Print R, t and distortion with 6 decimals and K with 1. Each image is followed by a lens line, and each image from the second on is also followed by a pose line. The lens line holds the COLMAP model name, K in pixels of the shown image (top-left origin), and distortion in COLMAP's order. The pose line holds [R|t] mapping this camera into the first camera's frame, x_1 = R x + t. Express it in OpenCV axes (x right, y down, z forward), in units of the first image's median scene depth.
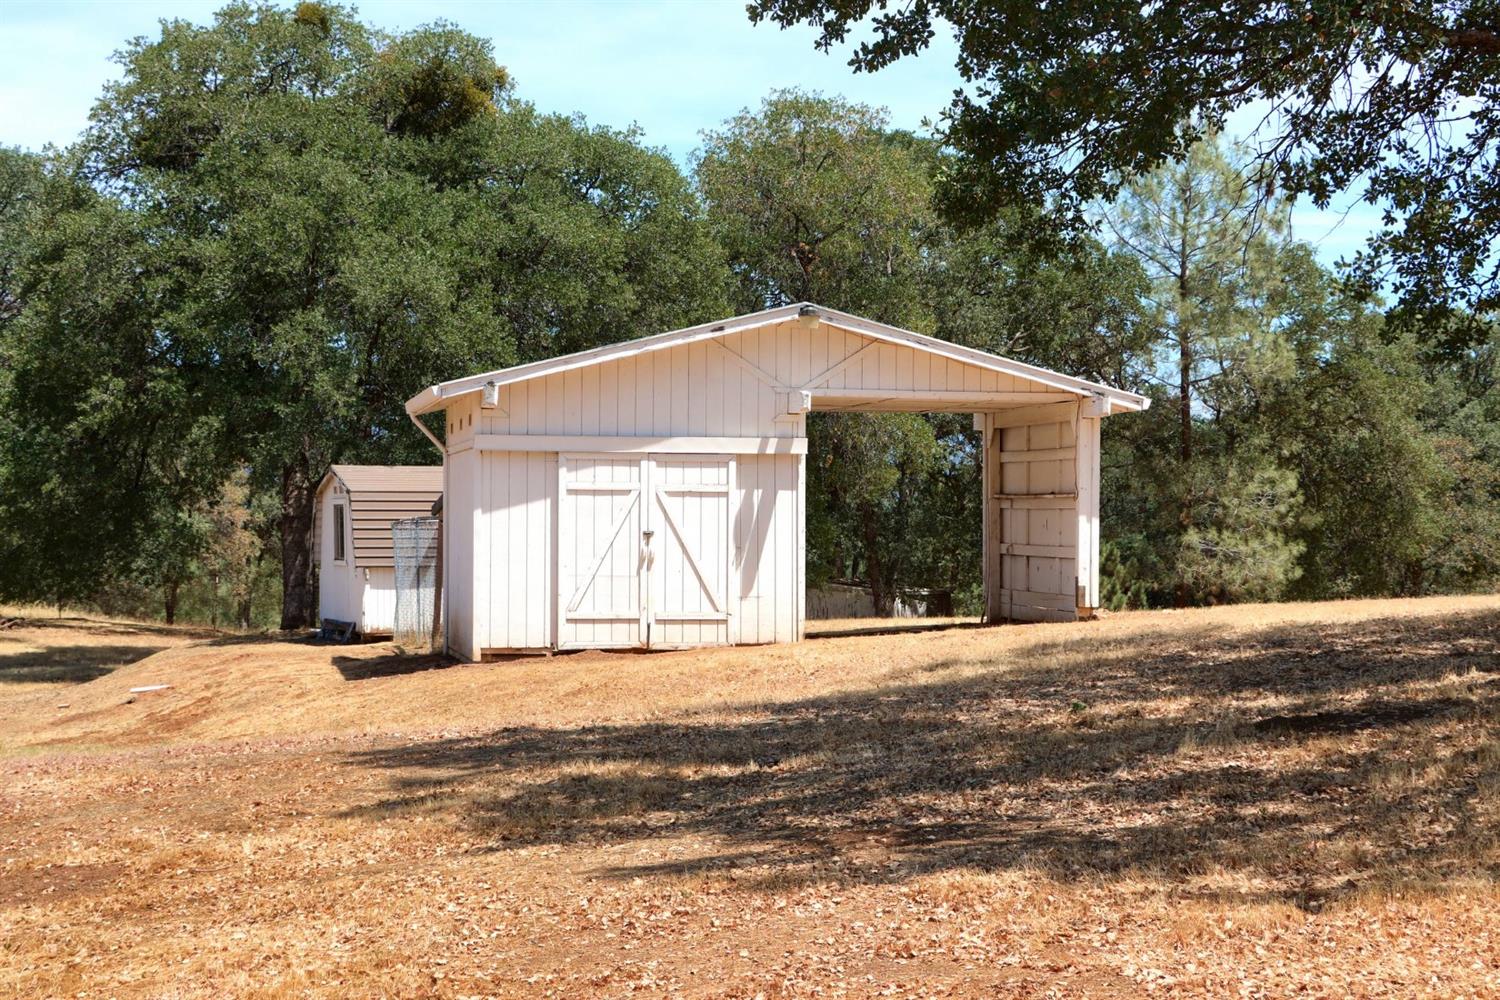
lens RADIAL K [[2359.4, 0, 755.0], [0, 2359.4, 499.5], [0, 0, 1]] dist [0.288197, 0.000000]
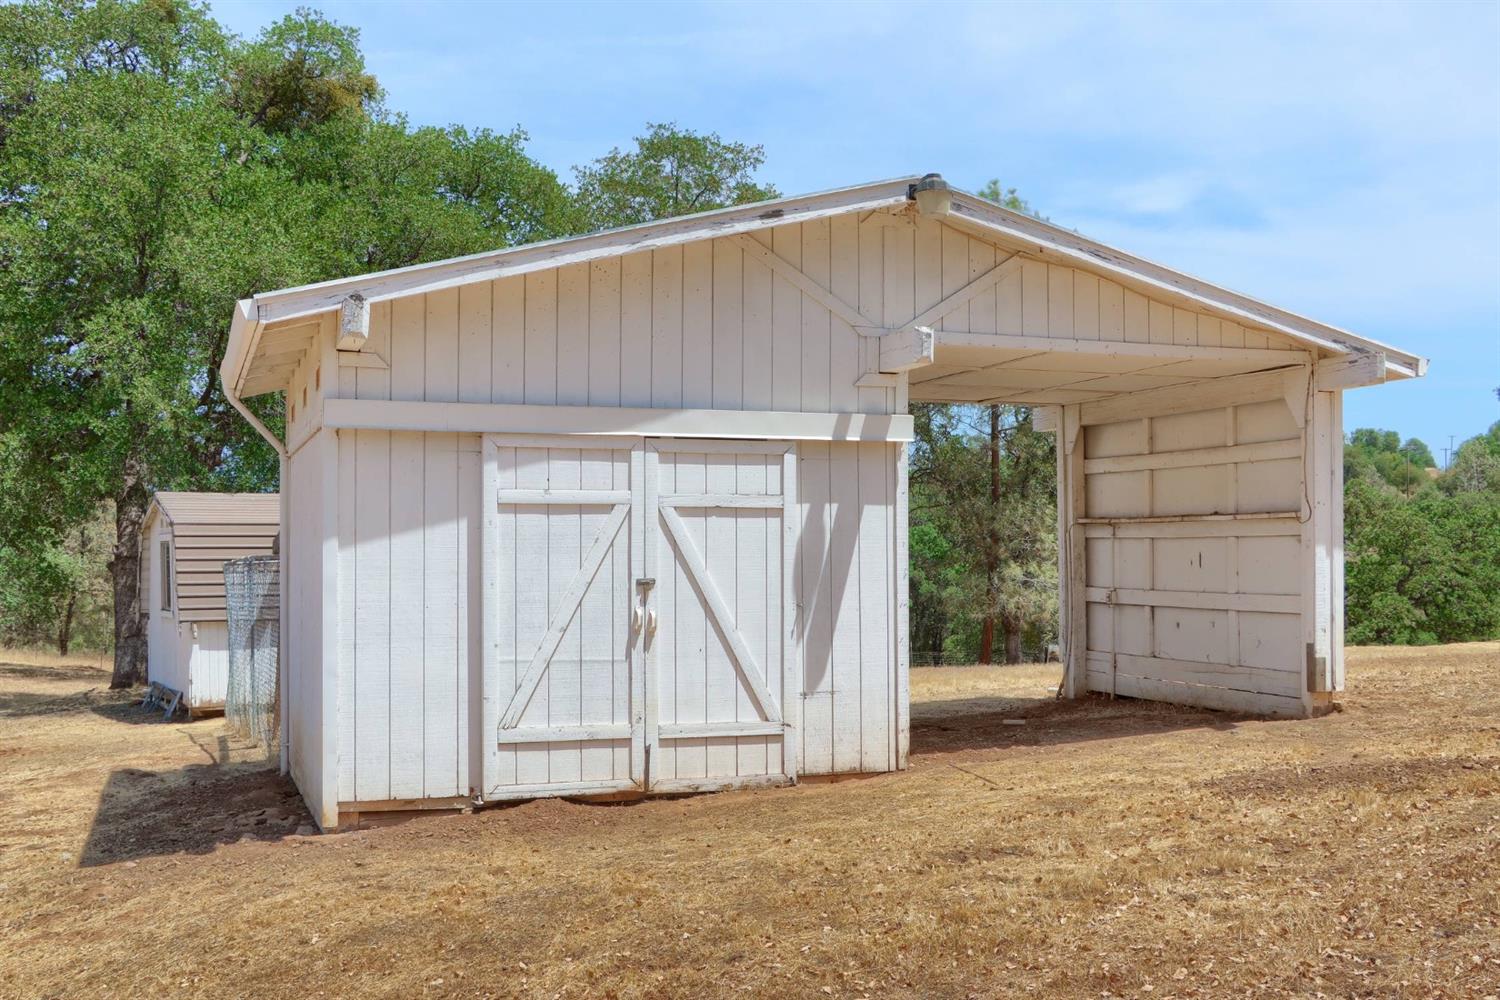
lens RADIAL K [[1640.2, 0, 740.4], [0, 1640.2, 516.3], [0, 0, 1]] dist [0.052480, 0.000000]
pose [[0.993256, -0.003541, 0.115889, -0.066511], [0.005389, 0.999863, -0.015636, 0.004862], [-0.115817, 0.016155, 0.993139, 0.604885]]
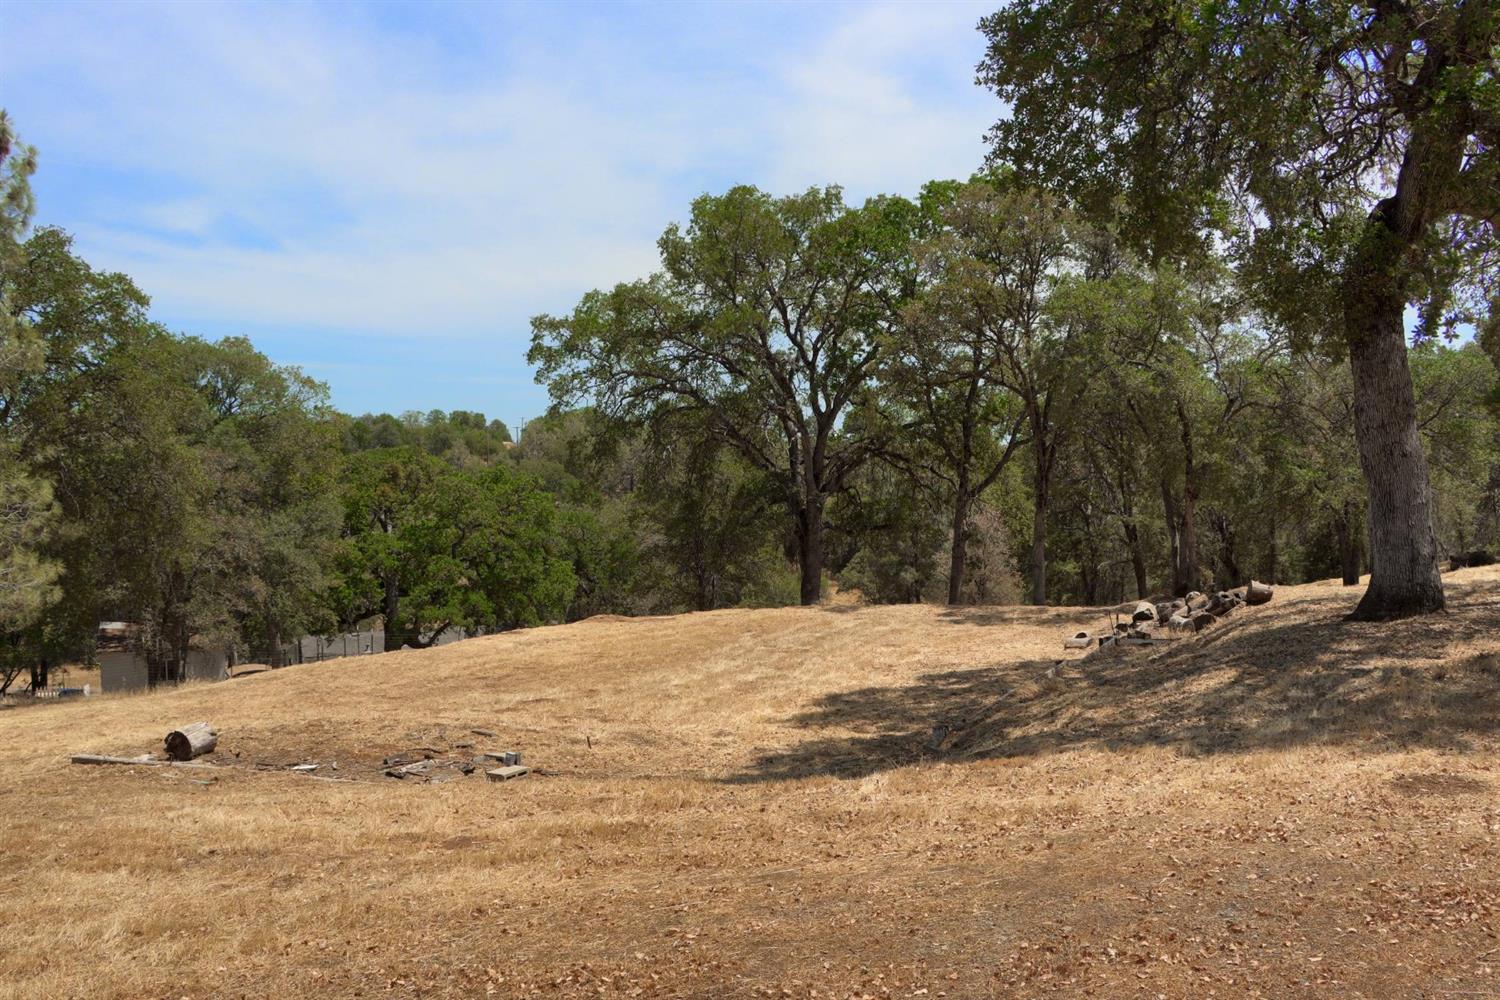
lens RADIAL K [[1331.4, 0, 749.3], [0, 1331.4, 494.5], [0, 0, 1]] dist [0.004908, 0.008389]
pose [[0.772614, -0.016820, 0.634654, 0.269310], [0.019740, 0.999802, 0.002466, -0.006218], [-0.634570, 0.010622, 0.772793, 1.095366]]
